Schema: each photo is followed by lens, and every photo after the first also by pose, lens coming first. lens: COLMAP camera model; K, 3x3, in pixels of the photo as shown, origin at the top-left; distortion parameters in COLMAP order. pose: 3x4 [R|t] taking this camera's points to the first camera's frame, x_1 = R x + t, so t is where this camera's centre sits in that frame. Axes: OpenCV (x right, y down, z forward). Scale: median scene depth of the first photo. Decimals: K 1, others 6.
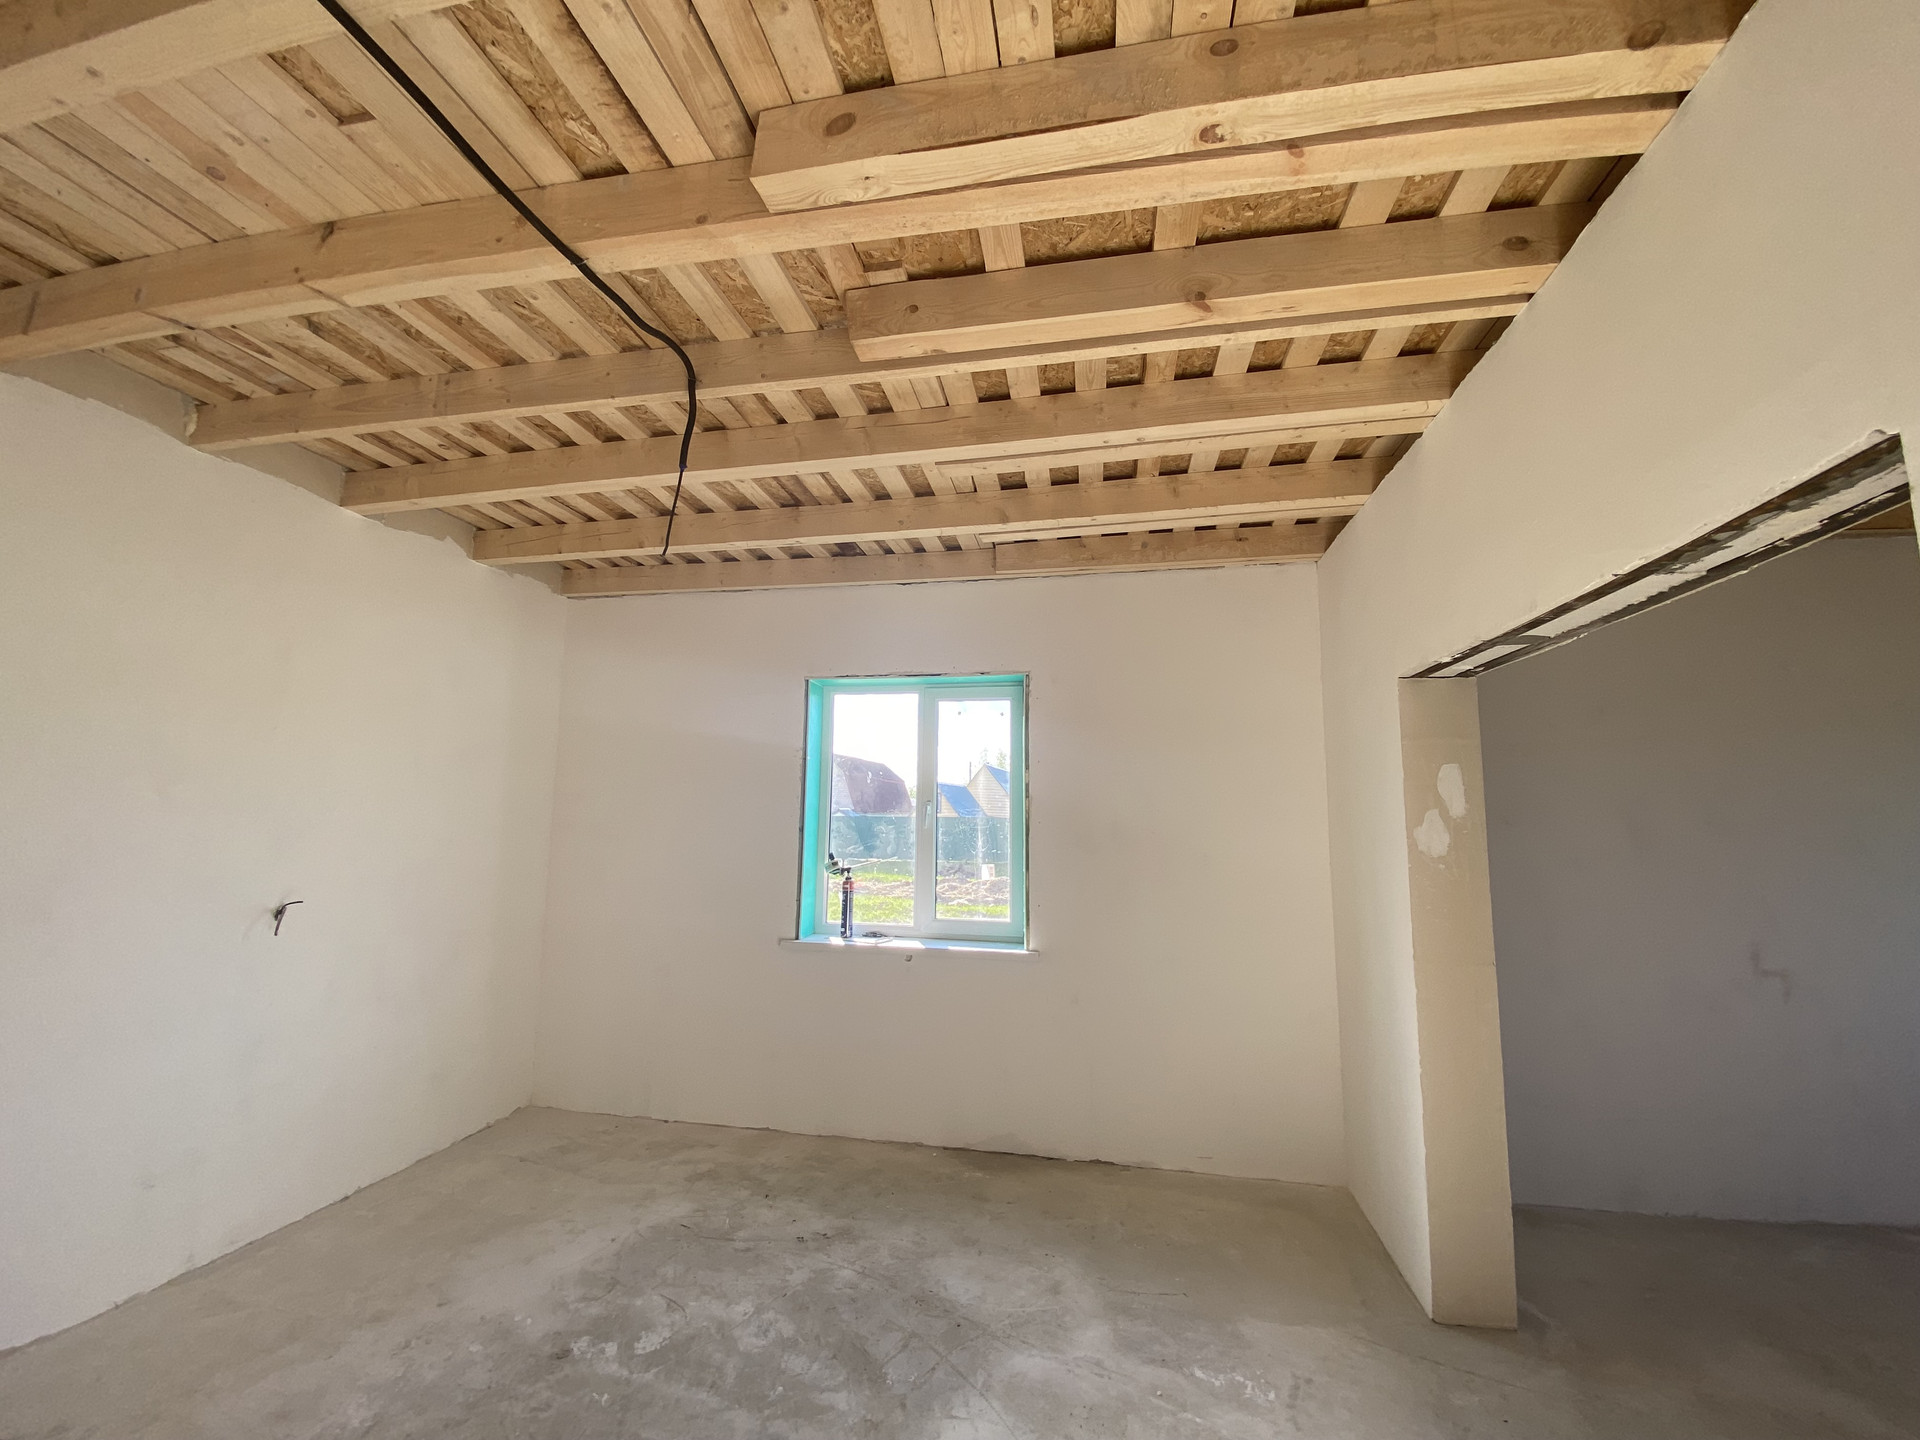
lens RADIAL K [[771.8, 0, 961.1], [0, 771.8, 716.1], [0, 0, 1]] dist [0.022545, -0.020747]
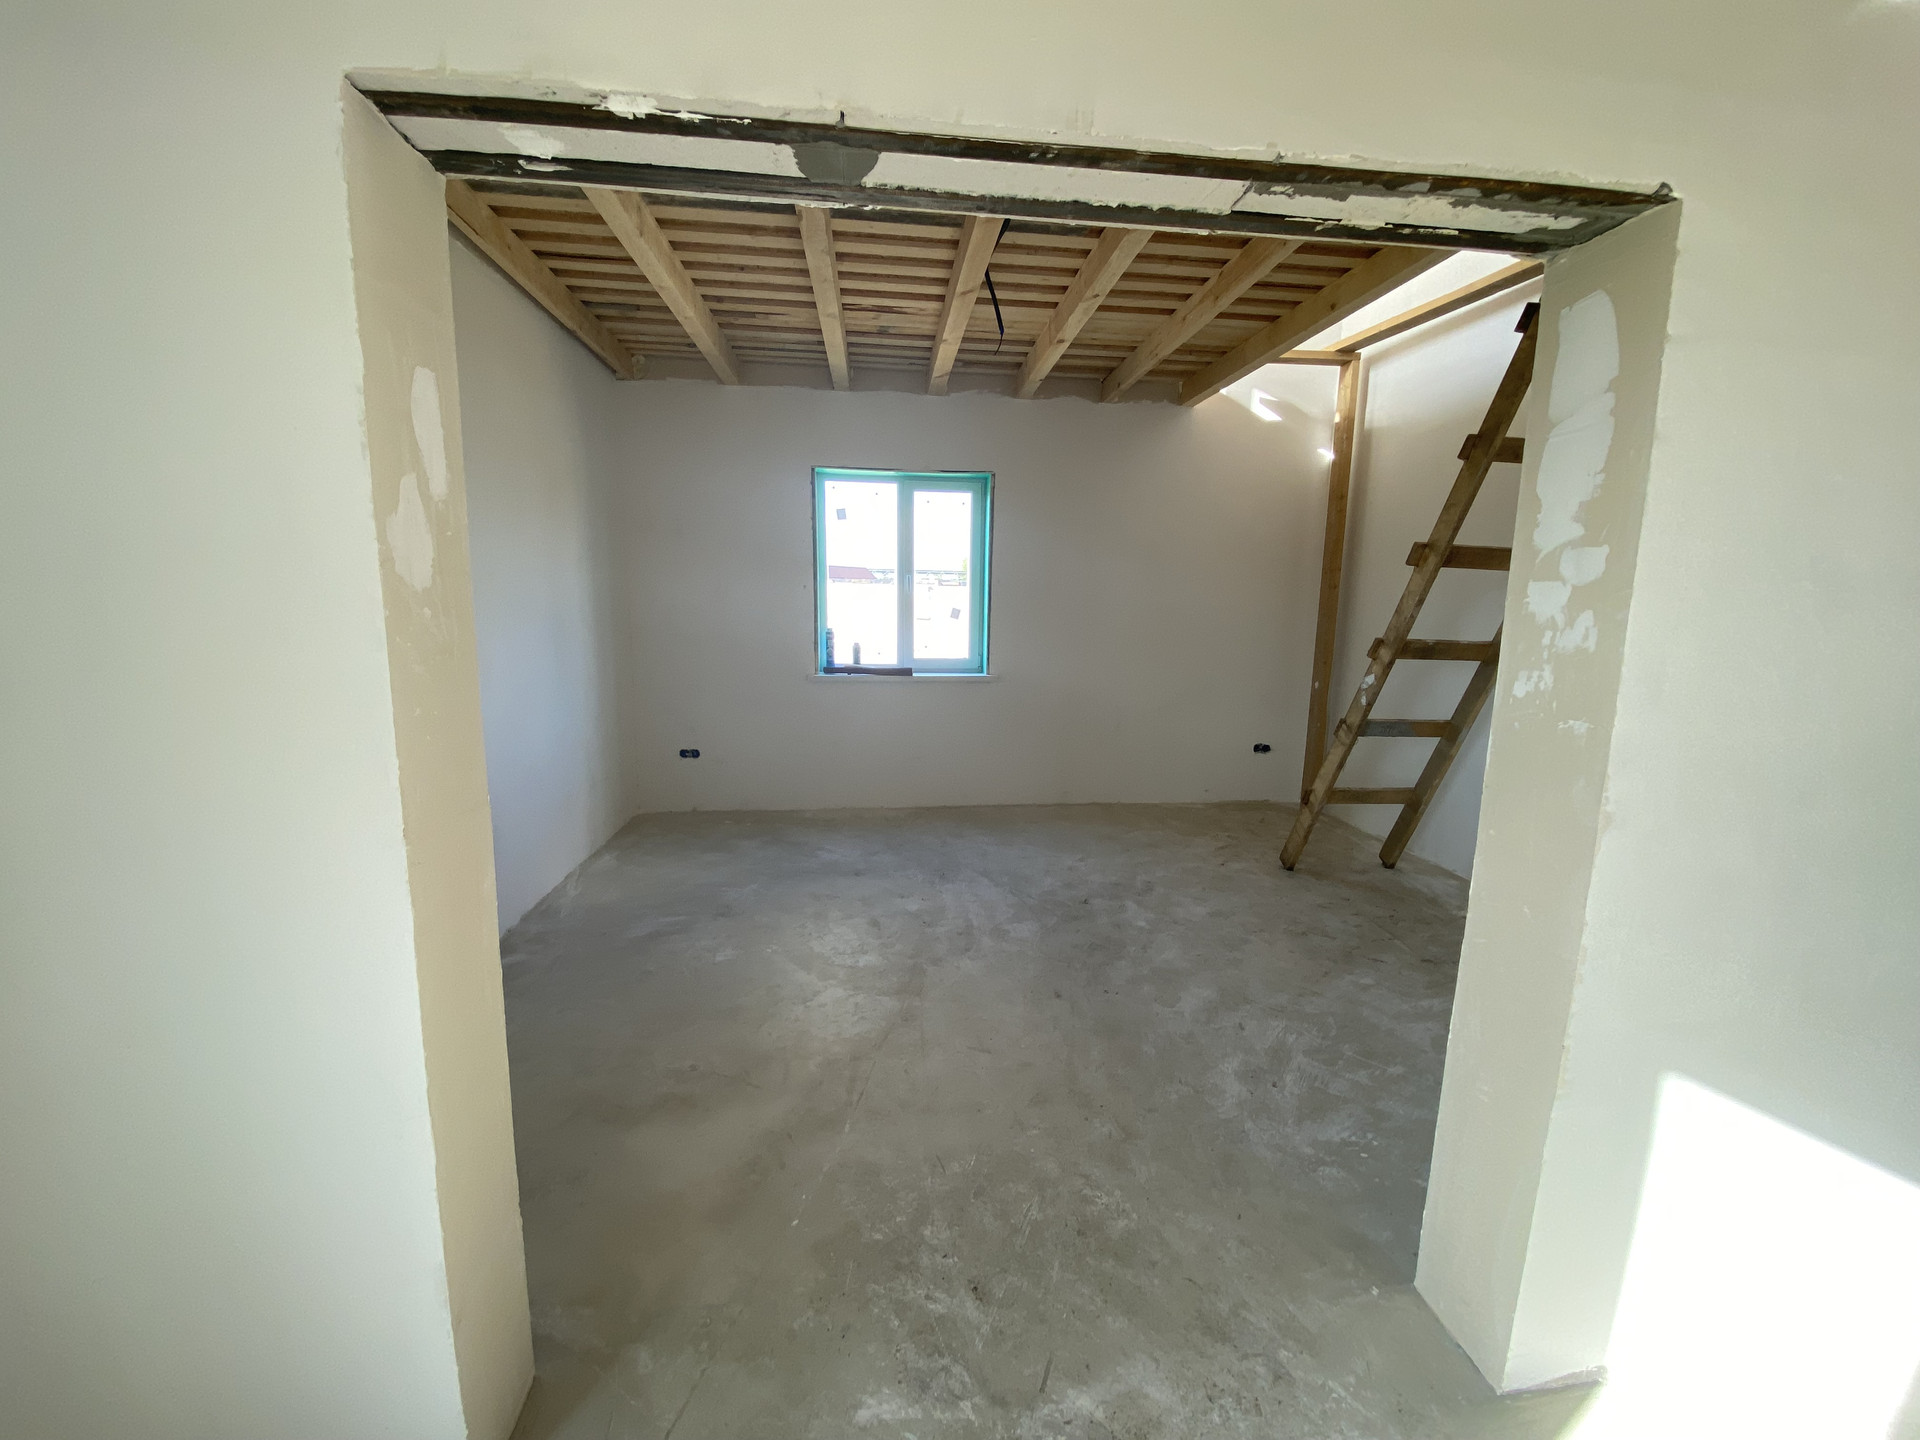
lens RADIAL K [[771.8, 0, 961.1], [0, 771.8, 716.1], [0, 0, 1]] dist [0.022545, -0.020747]
pose [[-0.297429, -0.160720, 0.941119, 0.123628], [-0.146203, 0.981770, 0.121457, 0.154604], [-0.943483, -0.101470, -0.315504, 0.851471]]
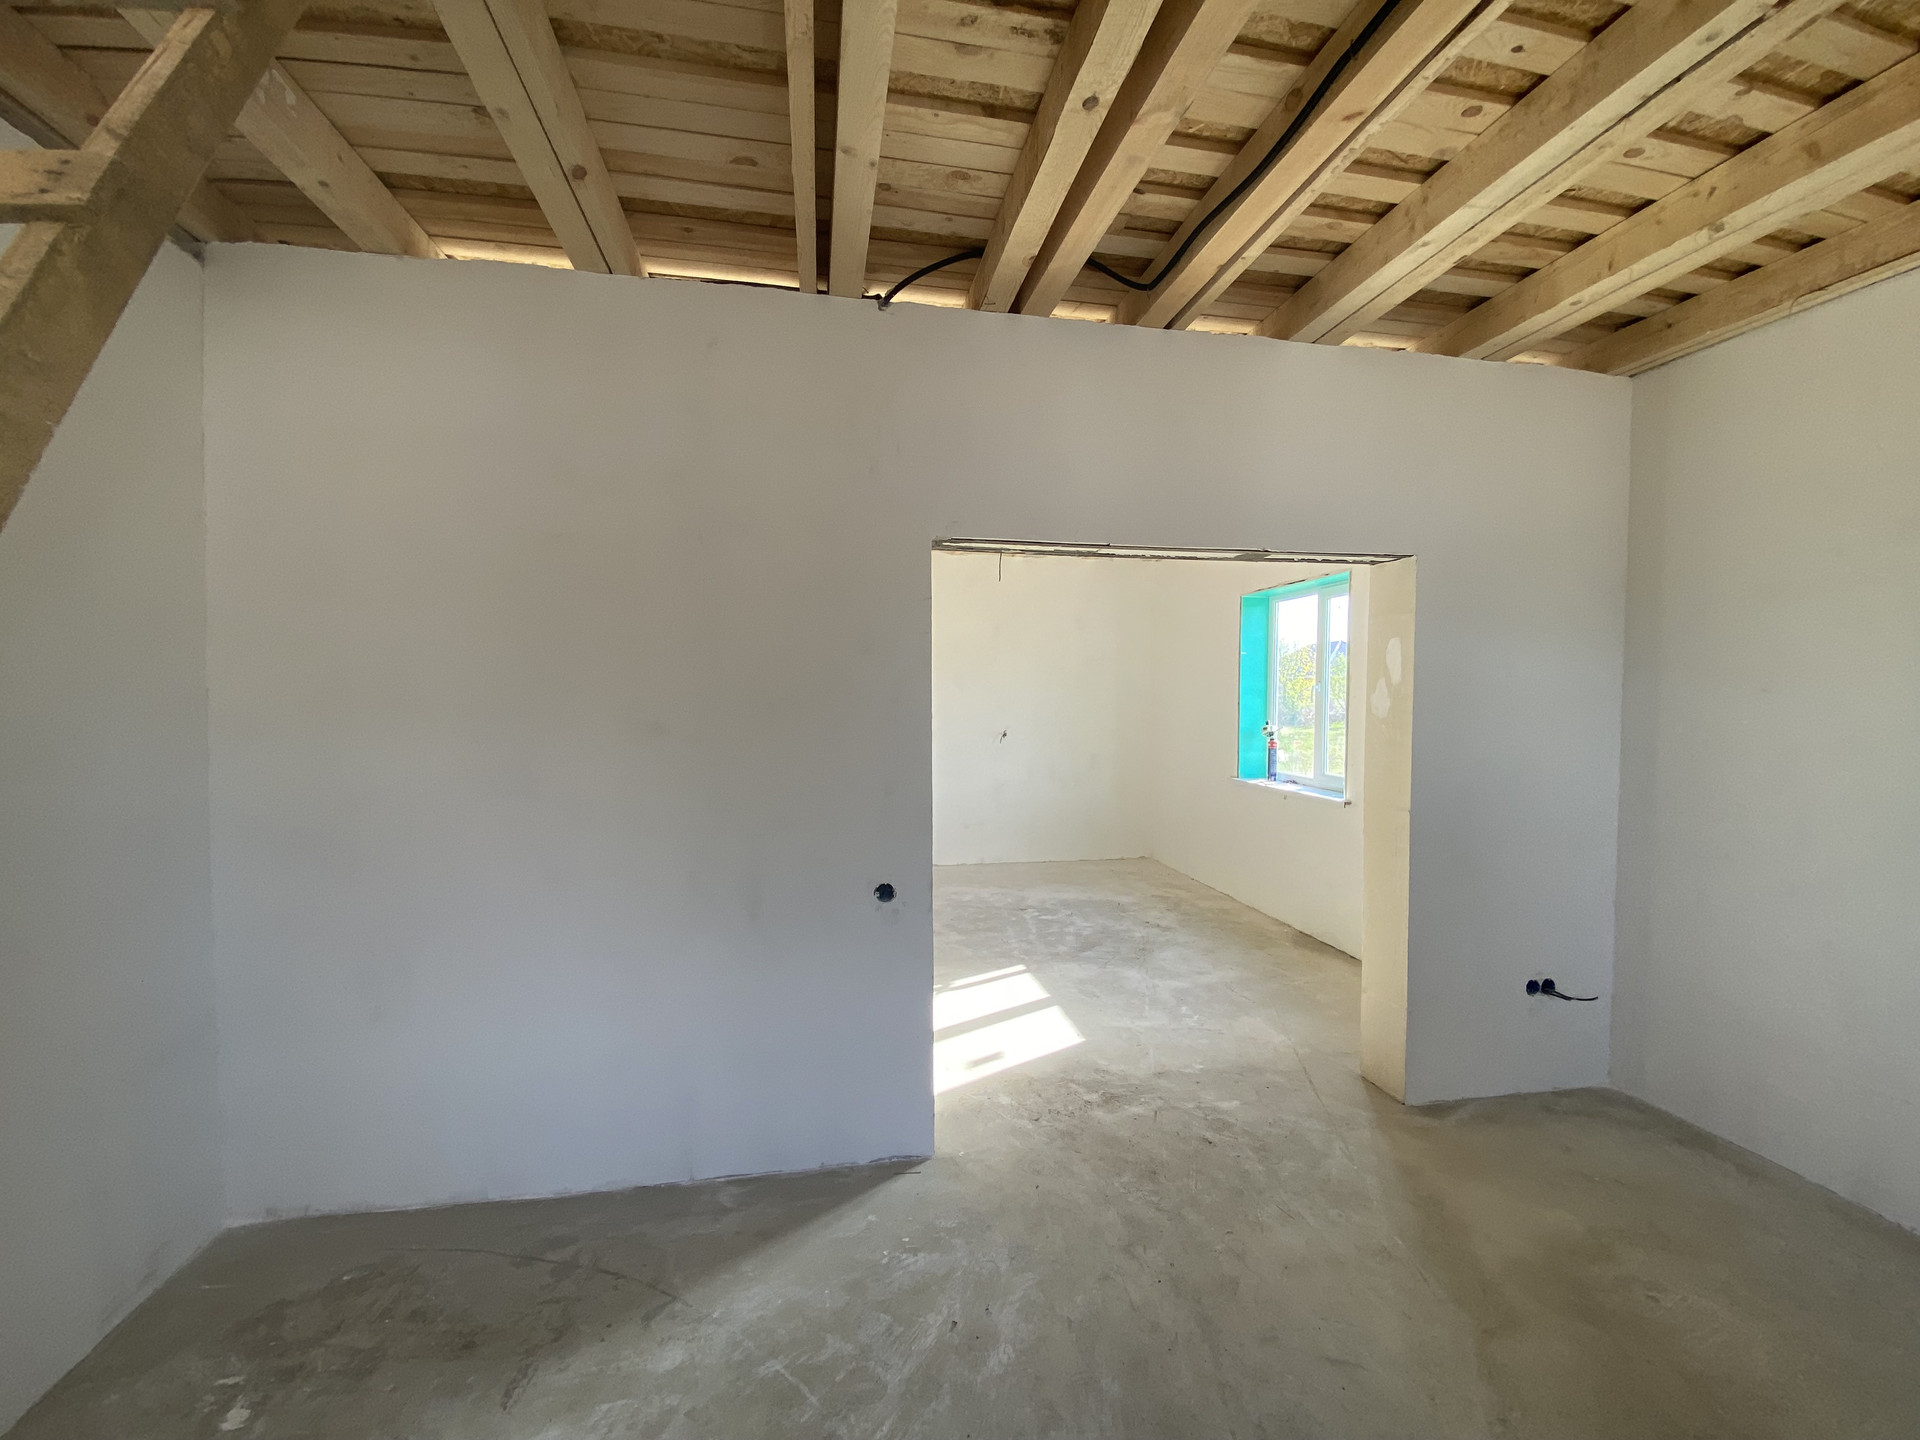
lens RADIAL K [[771.8, 0, 961.1], [0, 771.8, 716.1], [0, 0, 1]] dist [0.022545, -0.020747]
pose [[0.360476, 0.006386, -0.932747, 1.467791], [0.127750, 0.990216, 0.056151, 0.032554], [0.923979, -0.139399, 0.356133, 0.007449]]
